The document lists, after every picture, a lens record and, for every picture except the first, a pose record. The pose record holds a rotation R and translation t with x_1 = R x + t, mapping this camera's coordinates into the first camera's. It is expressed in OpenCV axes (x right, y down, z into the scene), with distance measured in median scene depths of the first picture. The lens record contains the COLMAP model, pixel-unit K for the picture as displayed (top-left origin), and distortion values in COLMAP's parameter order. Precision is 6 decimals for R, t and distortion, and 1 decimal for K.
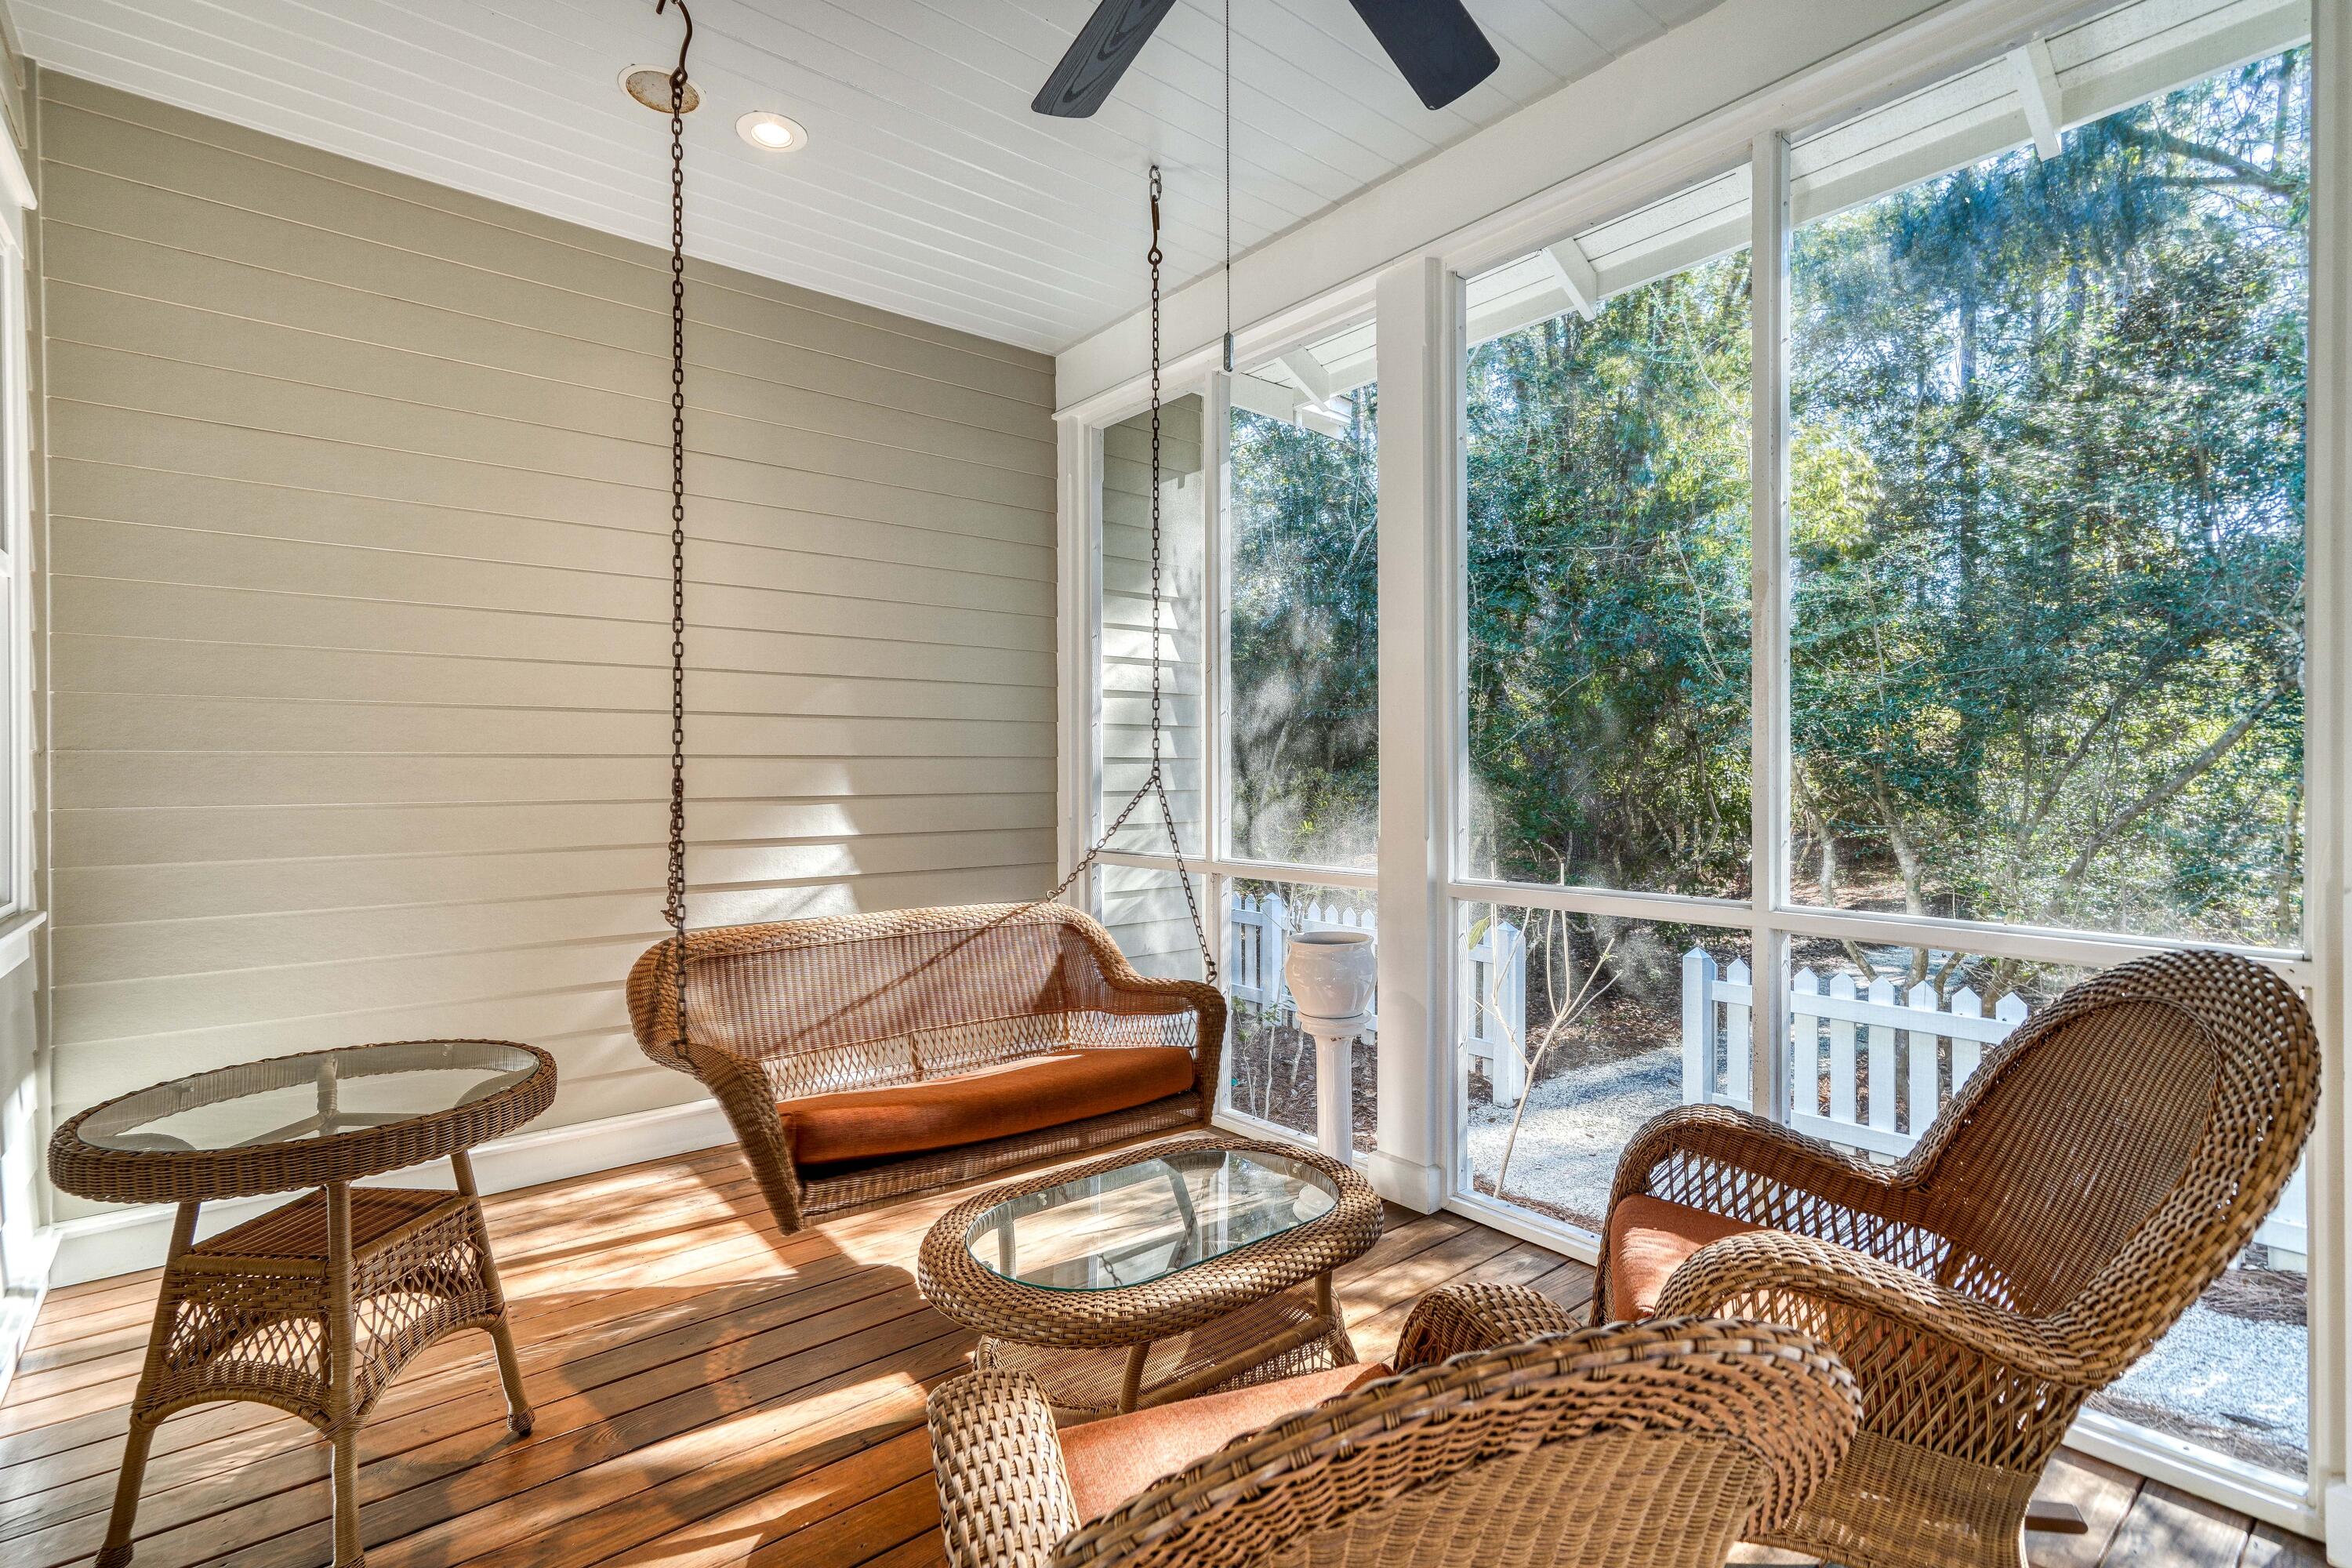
lens RADIAL K [[1079.6, 0, 1160.5], [0, 1079.6, 772.9], [0, 0, 1]] dist [-0.000326, 0.012739]
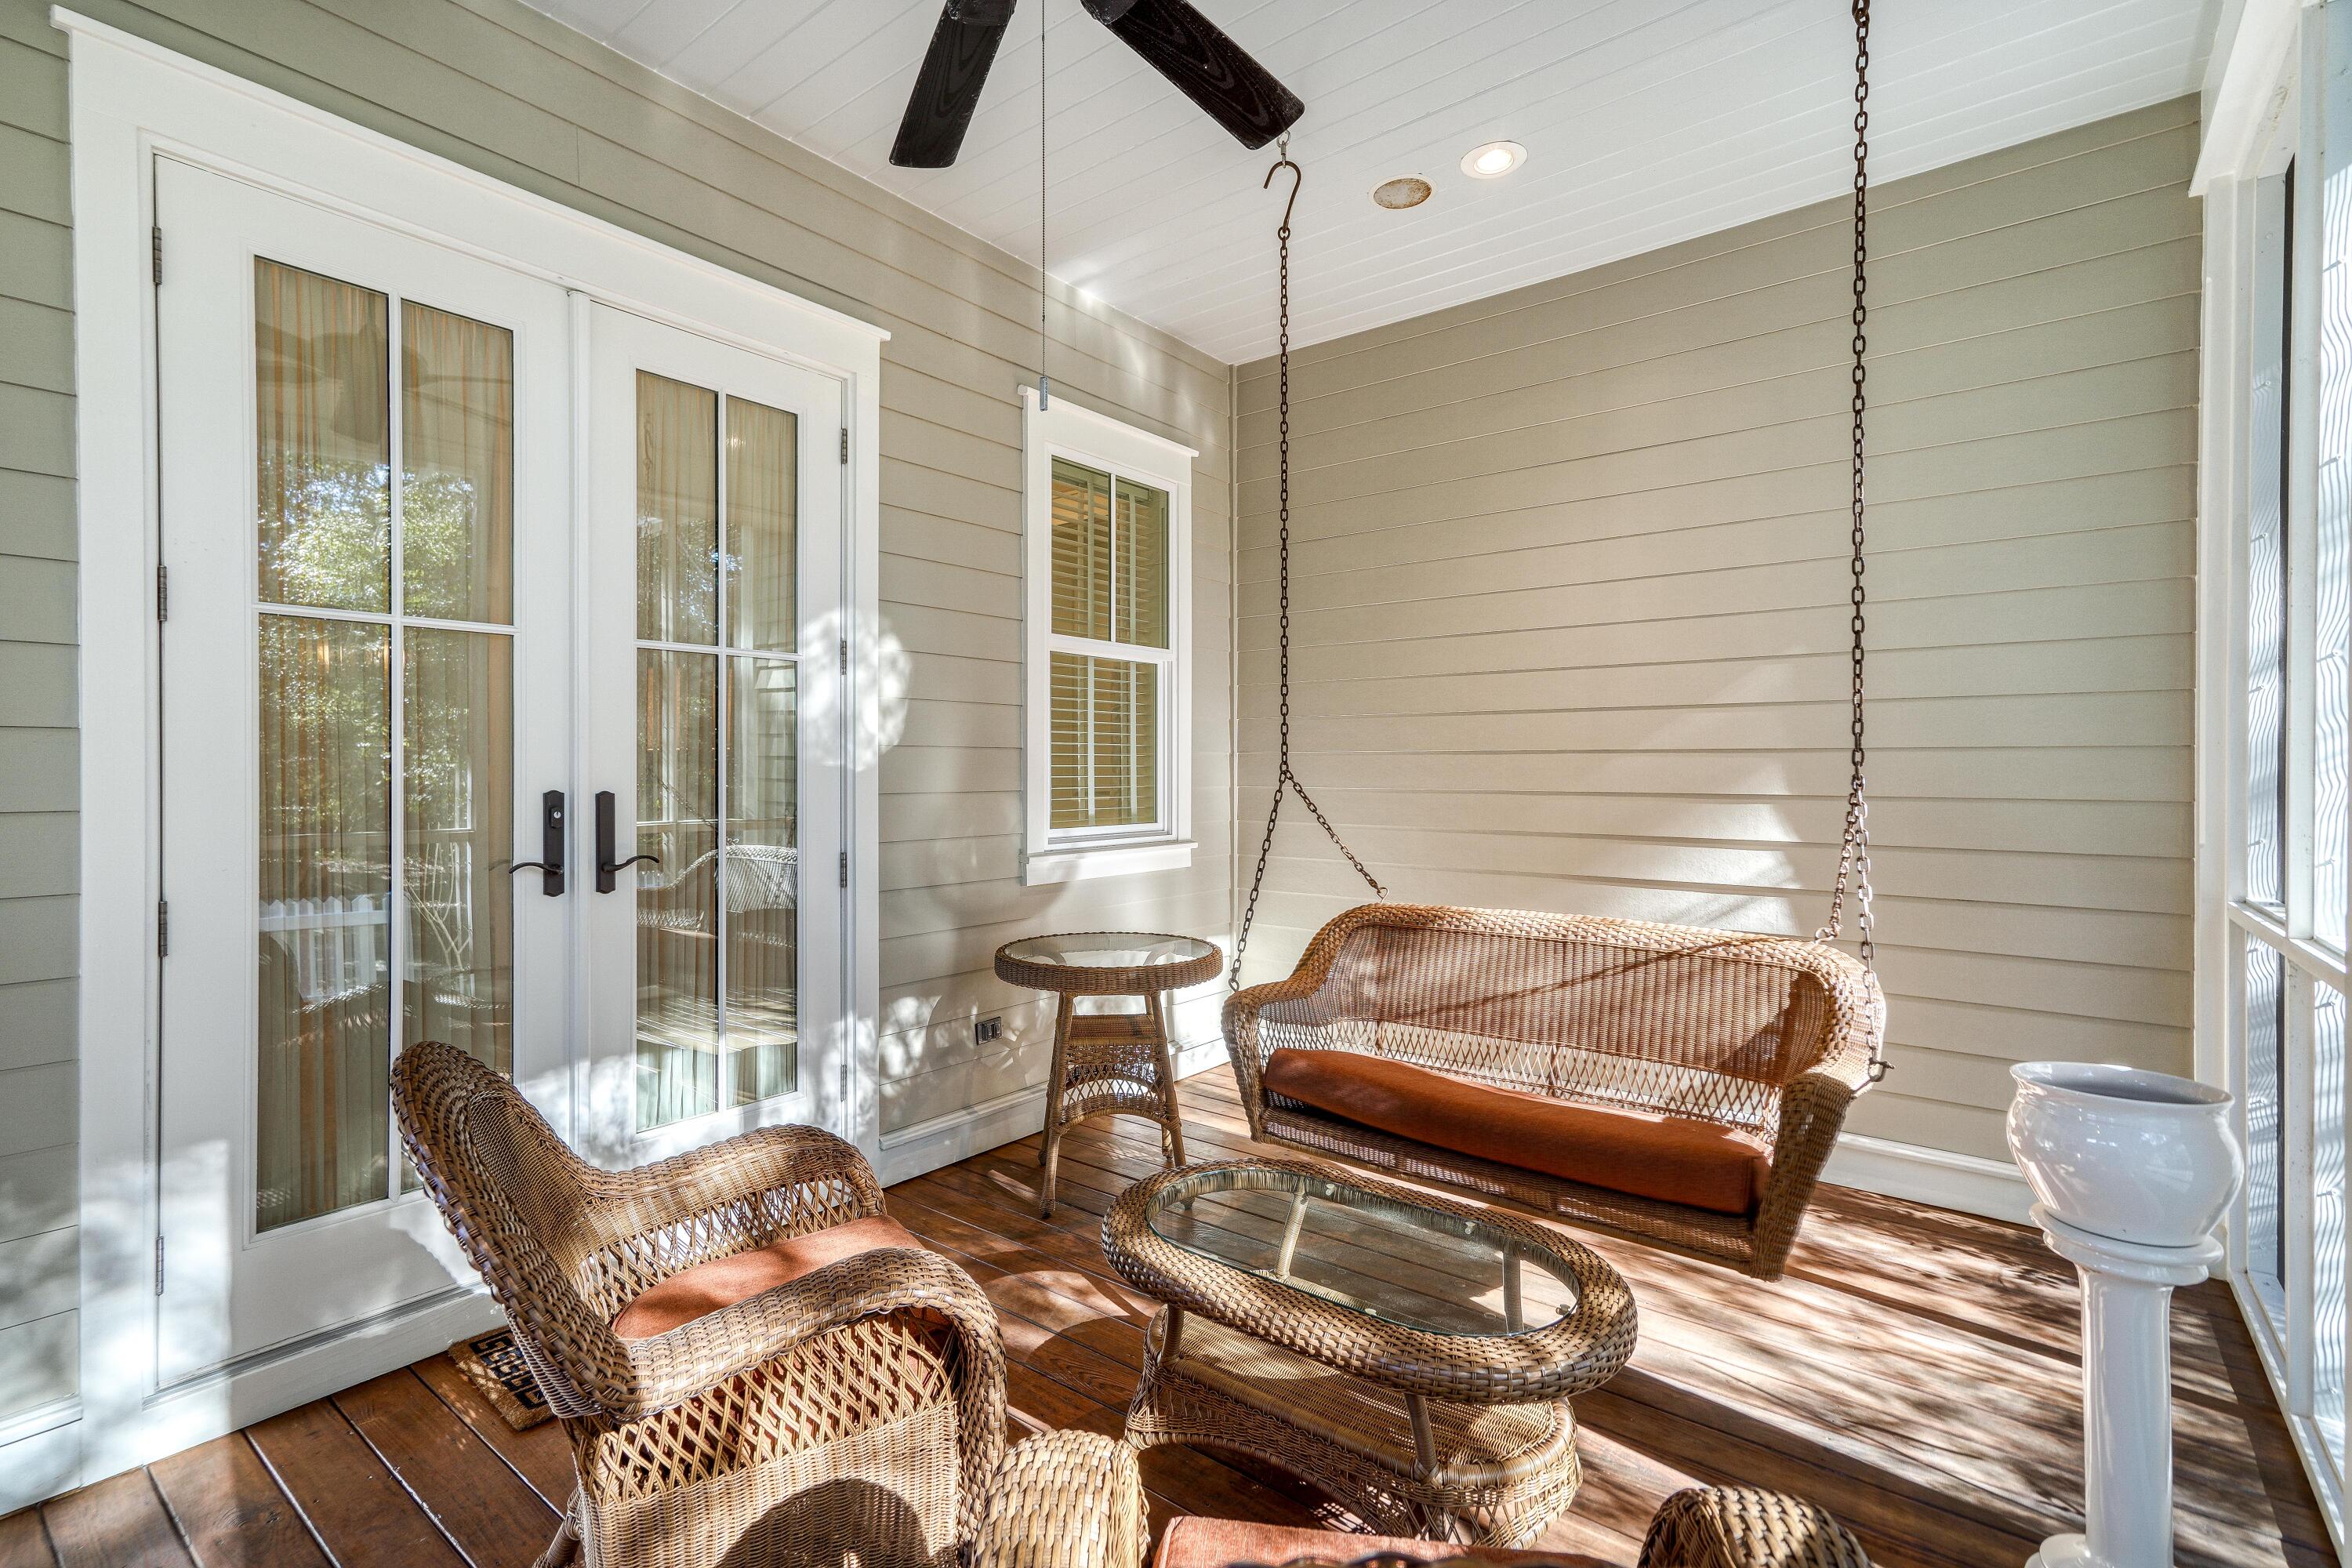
lens RADIAL K [[1079.6, 0, 1160.5], [0, 1079.6, 772.9], [0, 0, 1]] dist [-0.000326, 0.012739]
pose [[0.239442, 0.005356, -0.970896, 0.467684], [-0.003445, 0.999983, 0.004666, 0.001099], [0.970905, 0.002227, 0.239456, 0.347139]]
